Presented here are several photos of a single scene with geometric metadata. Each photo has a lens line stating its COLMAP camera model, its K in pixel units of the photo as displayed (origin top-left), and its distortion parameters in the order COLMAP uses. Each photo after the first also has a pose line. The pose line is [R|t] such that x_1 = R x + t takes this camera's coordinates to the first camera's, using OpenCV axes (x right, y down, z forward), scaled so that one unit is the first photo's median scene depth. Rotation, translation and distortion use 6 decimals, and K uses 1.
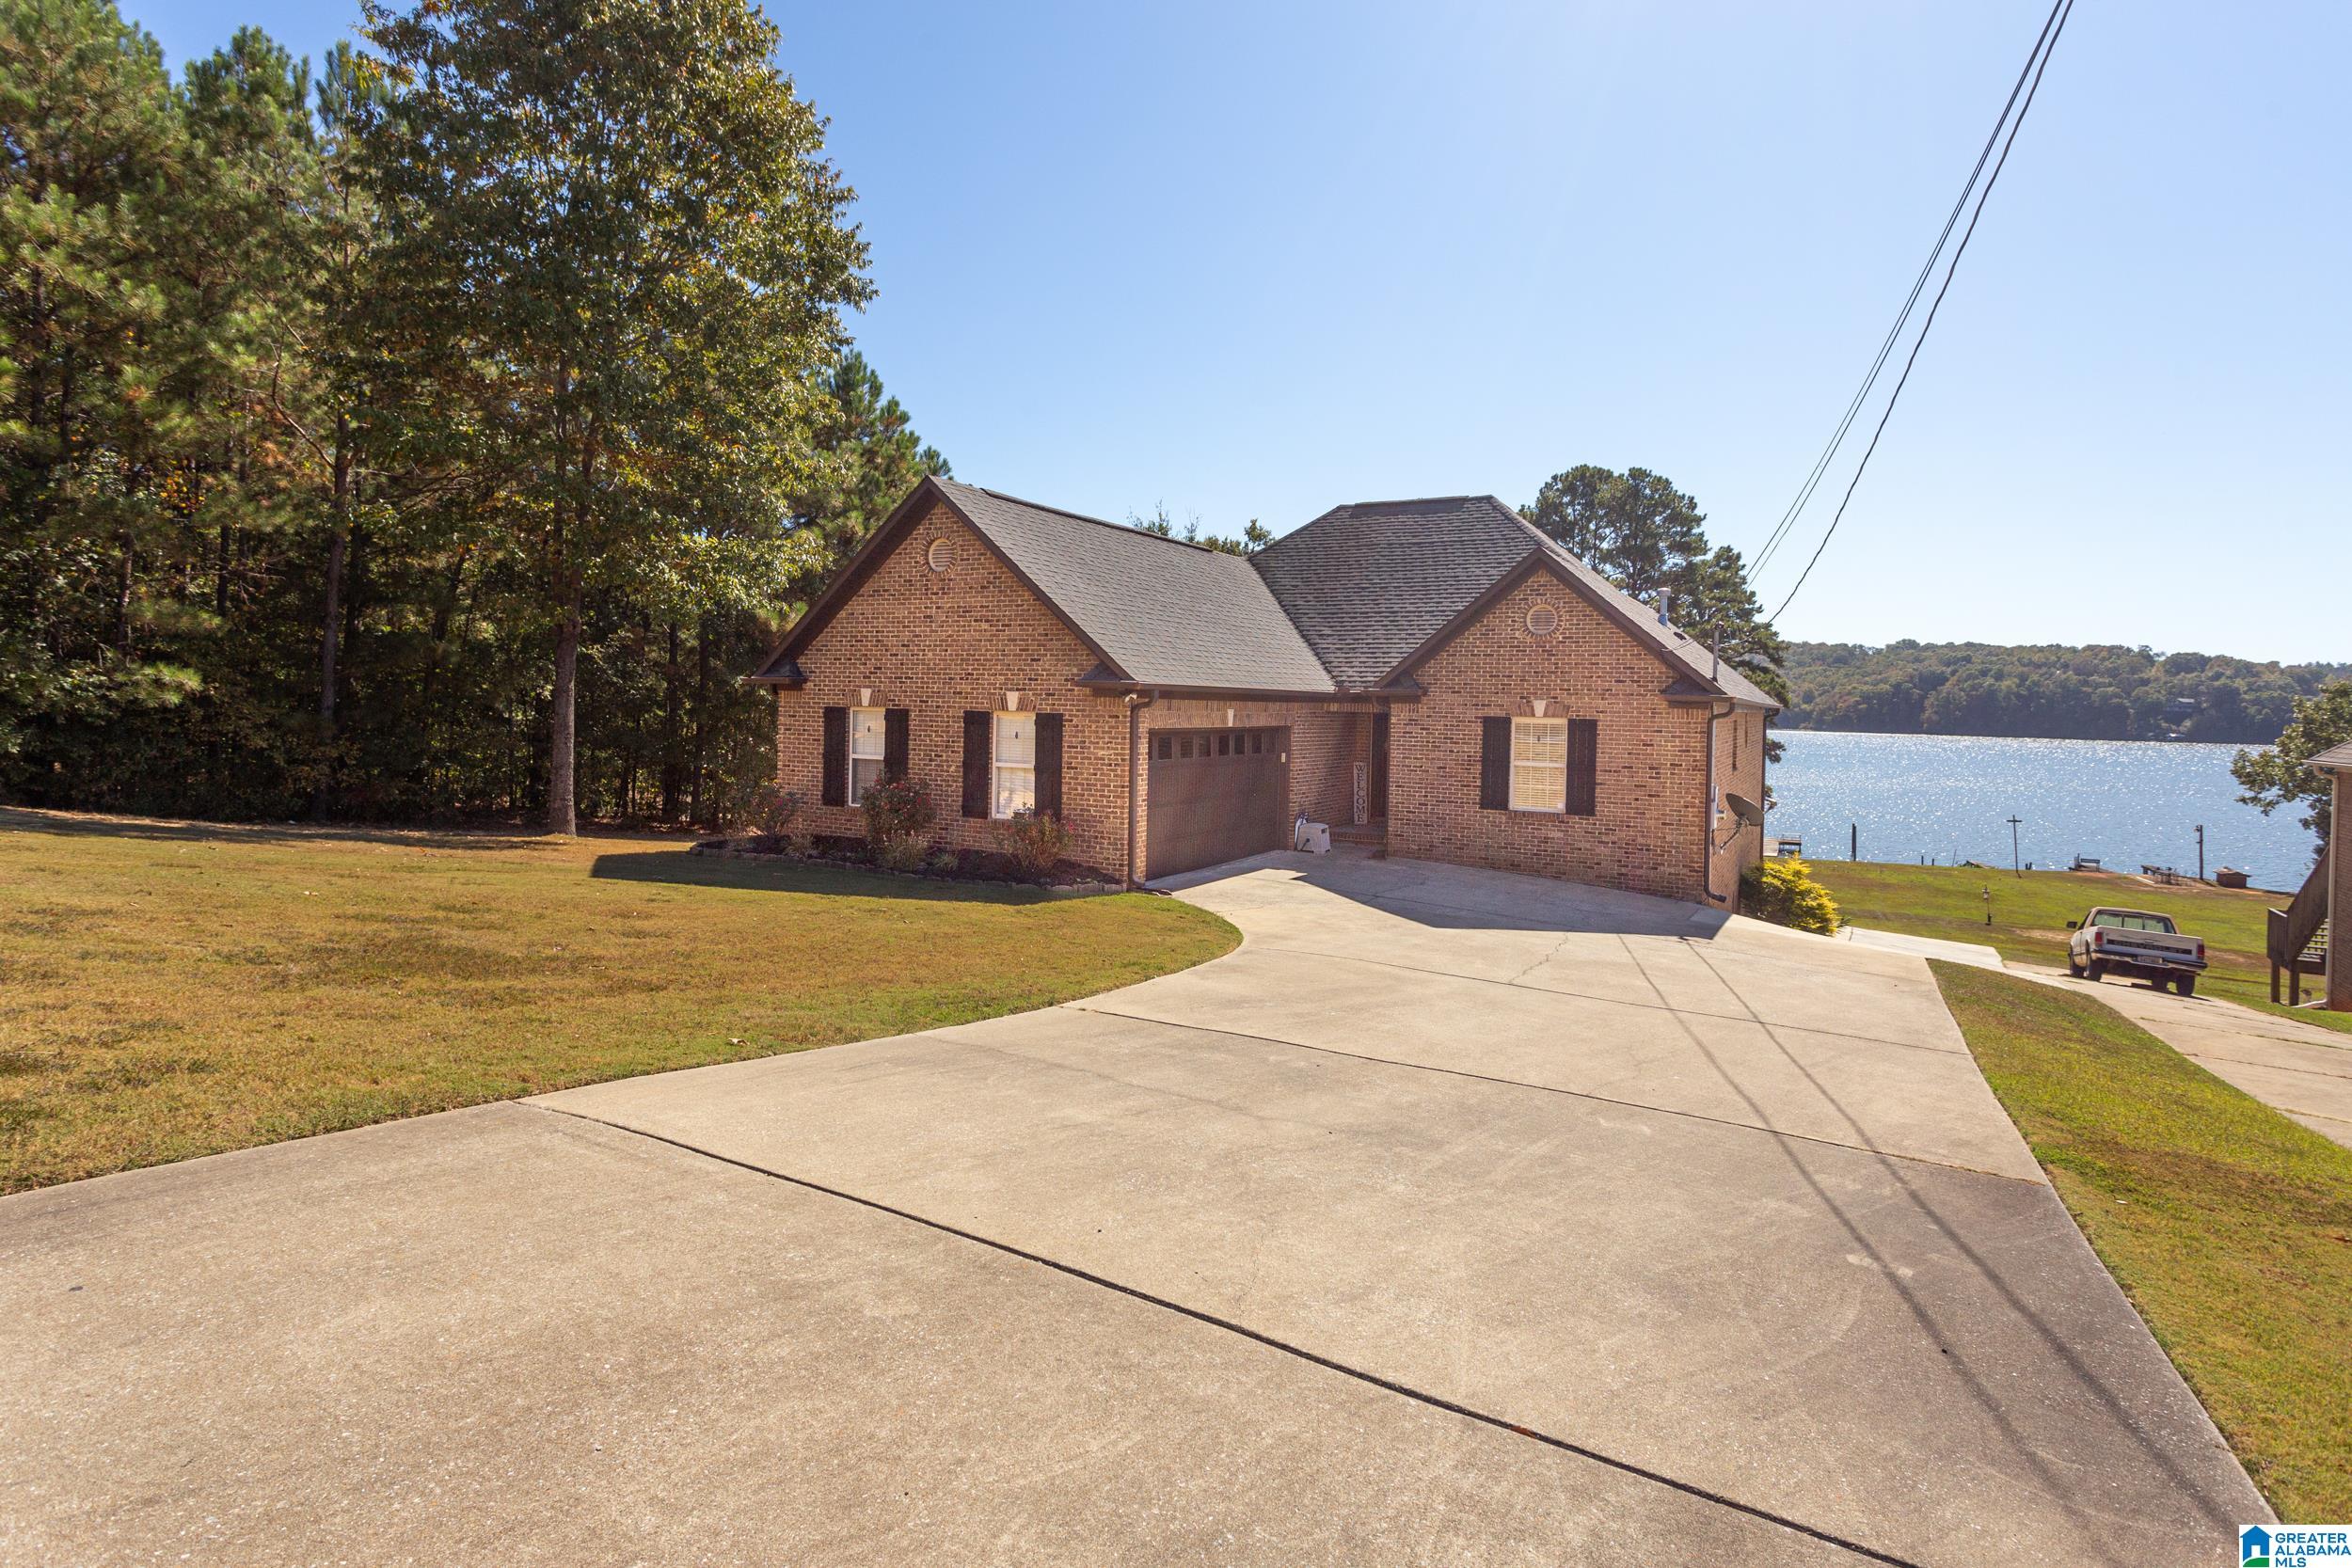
lens RADIAL K [[1179.8, 0, 1211.1], [0, 1179.8, 834.9], [0, 0, 1]] dist [0.003978, 0.004738]
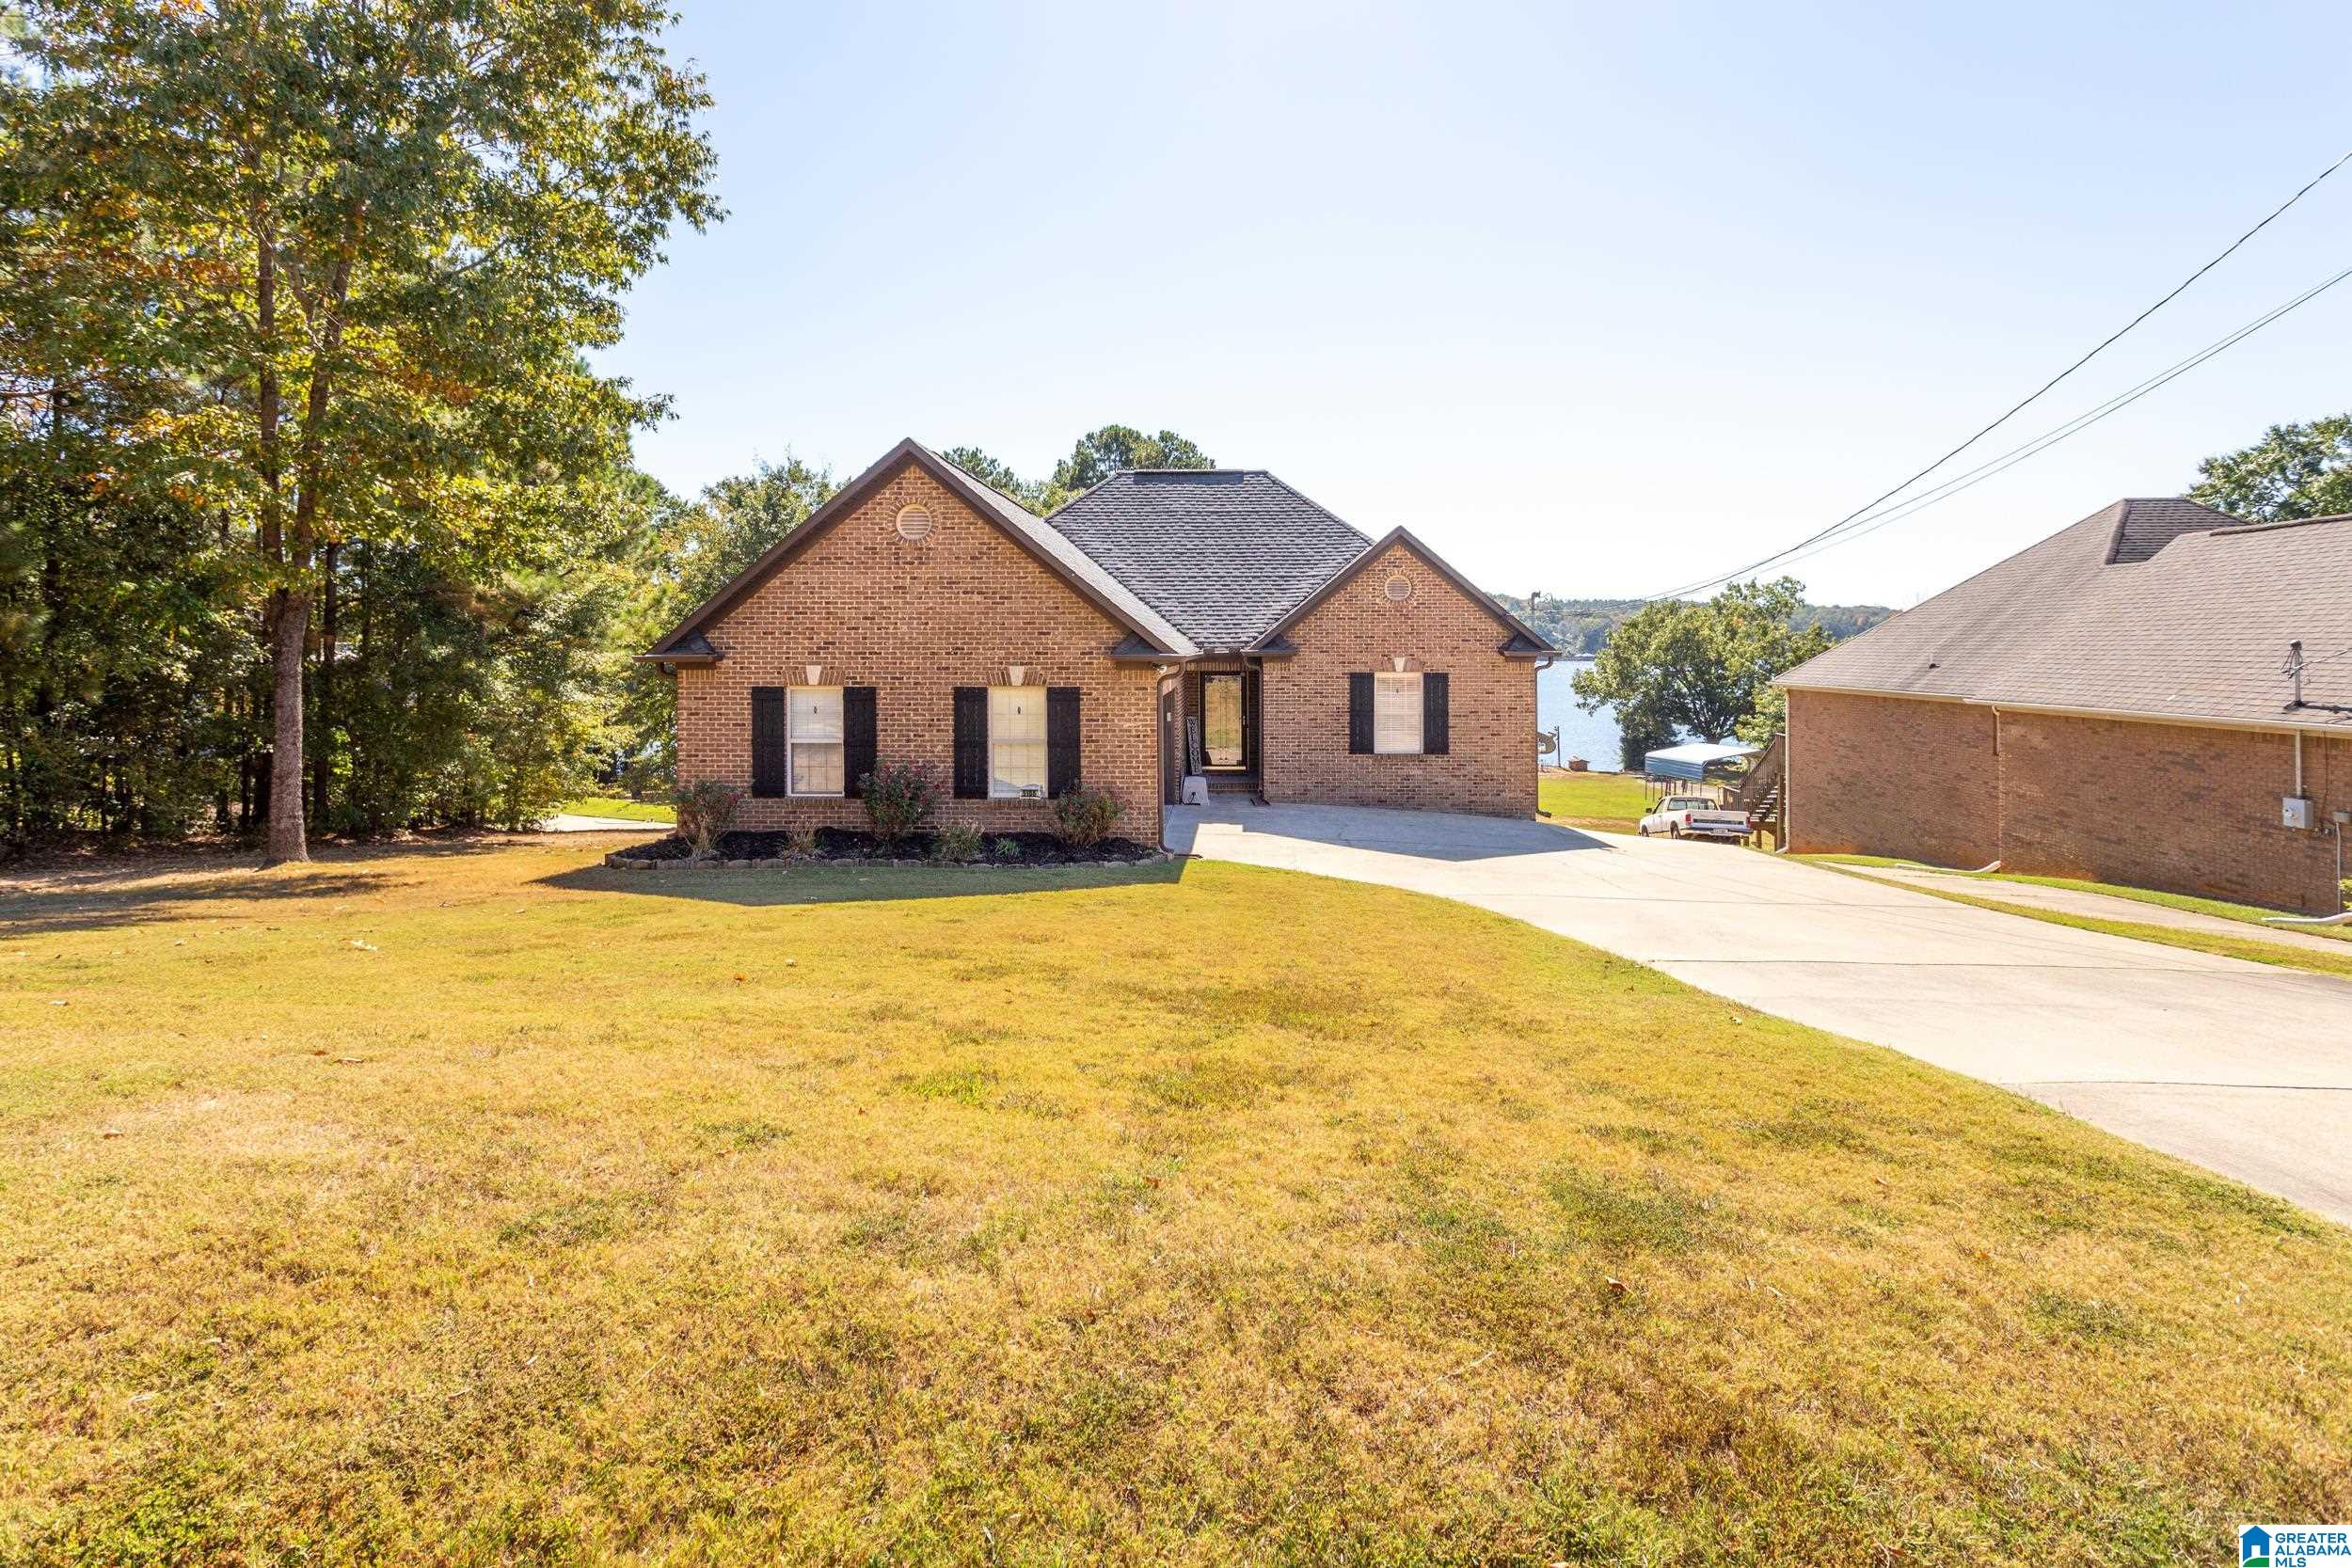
lens RADIAL K [[1179.8, 0, 1118.1], [0, 1179.8, 778.2], [0, 0, 1]] dist [0.003978, 0.004738]
pose [[0.891233, -0.073984, 0.447471, -0.493442], [0.070113, 0.997220, 0.025234, -0.044423], [-0.448094, 0.008884, 0.893942, 0.088876]]
